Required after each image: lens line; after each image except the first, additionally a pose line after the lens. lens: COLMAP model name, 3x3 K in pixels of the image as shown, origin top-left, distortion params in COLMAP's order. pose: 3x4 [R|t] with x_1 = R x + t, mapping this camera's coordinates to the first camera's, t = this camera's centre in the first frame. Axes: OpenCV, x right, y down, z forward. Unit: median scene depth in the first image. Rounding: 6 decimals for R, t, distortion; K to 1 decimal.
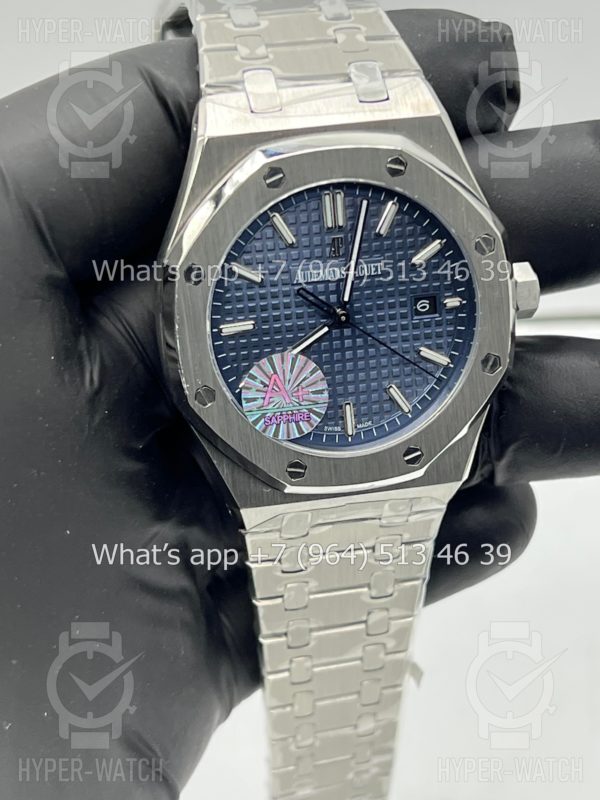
lens RADIAL K [[1912.2, 0, 300.0], [0, 1912.2, 400.0], [0, 0, 1]] dist [0.291469, -0.983507]
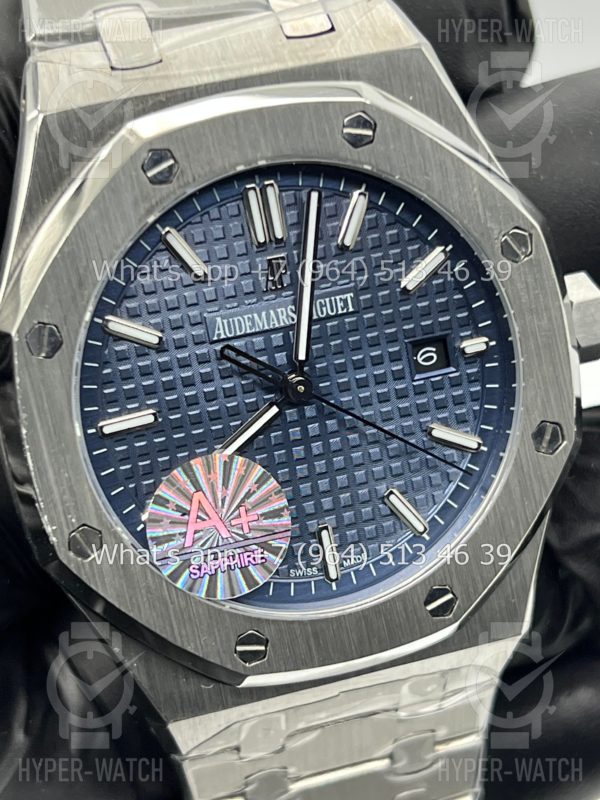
lens RADIAL K [[1912.2, 0, 300.0], [0, 1912.2, 400.0], [0, 0, 1]] dist [0.291469, -0.983507]
pose [[0.993549, -0.111214, 0.022174, 0.008410], [0.112611, 0.990637, -0.077179, 0.007765], [-0.013383, 0.079178, 0.996771, 0.392469]]
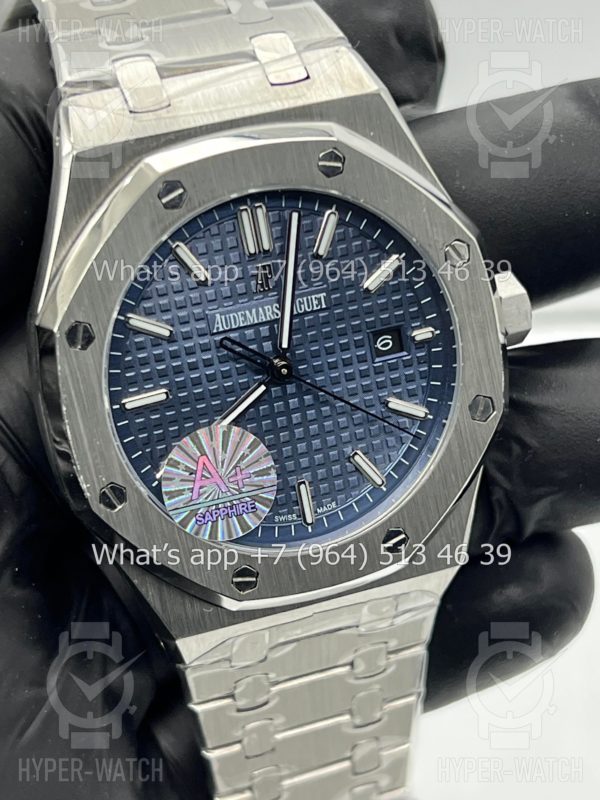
lens RADIAL K [[1912.2, 0, 300.0], [0, 1912.2, 400.0], [0, 0, 1]] dist [0.291469, -0.983507]
pose [[0.991335, -0.116140, 0.061376, -0.018656], [0.117816, 0.992735, -0.024412, -0.012255], [-0.058095, 0.031432, 0.997816, 0.247727]]
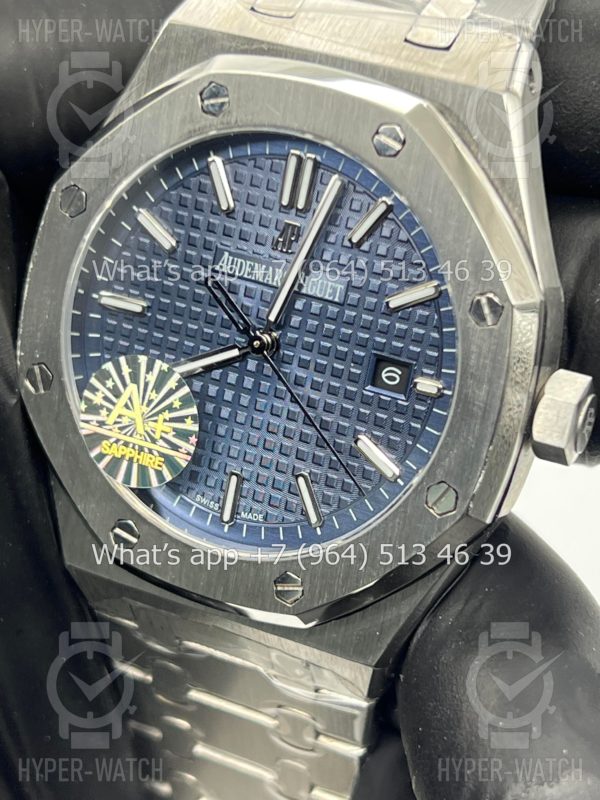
lens RADIAL K [[1912.2, 0, 300.0], [0, 1912.2, 400.0], [0, 0, 1]] dist [0.291469, -0.983507]
pose [[0.787216, 0.338971, -0.515160, 0.374002], [-0.382891, 0.923518, 0.022572, -0.045104], [0.483411, 0.179481, 0.856796, 0.450824]]
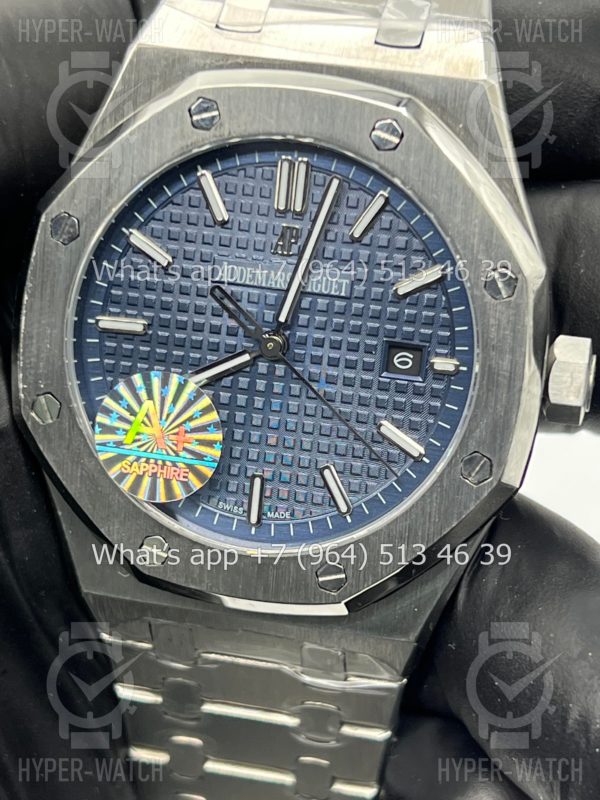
lens RADIAL K [[1912.2, 0, 300.0], [0, 1912.2, 400.0], [0, 0, 1]] dist [0.291469, -0.983507]
pose [[0.913930, 0.216315, -0.343425, 0.265004], [-0.259577, 0.961987, -0.084859, 0.029686], [0.312014, 0.166700, 0.935339, 0.377880]]
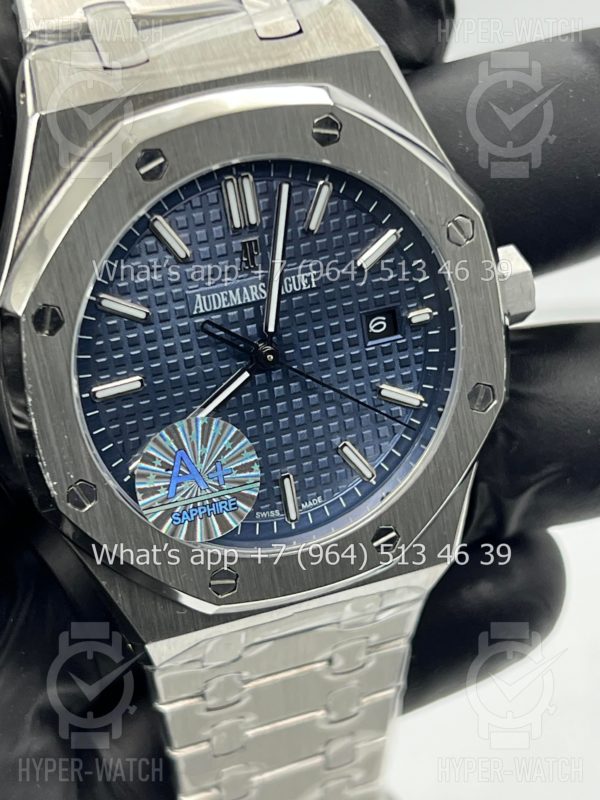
lens RADIAL K [[1912.2, 0, 300.0], [0, 1912.2, 400.0], [0, 0, 1]] dist [0.291469, -0.983507]
pose [[0.989264, -0.106767, 0.099785, -0.036821], [0.102571, 0.993648, 0.046284, -0.057900], [-0.104093, -0.035552, 0.993932, 0.313360]]
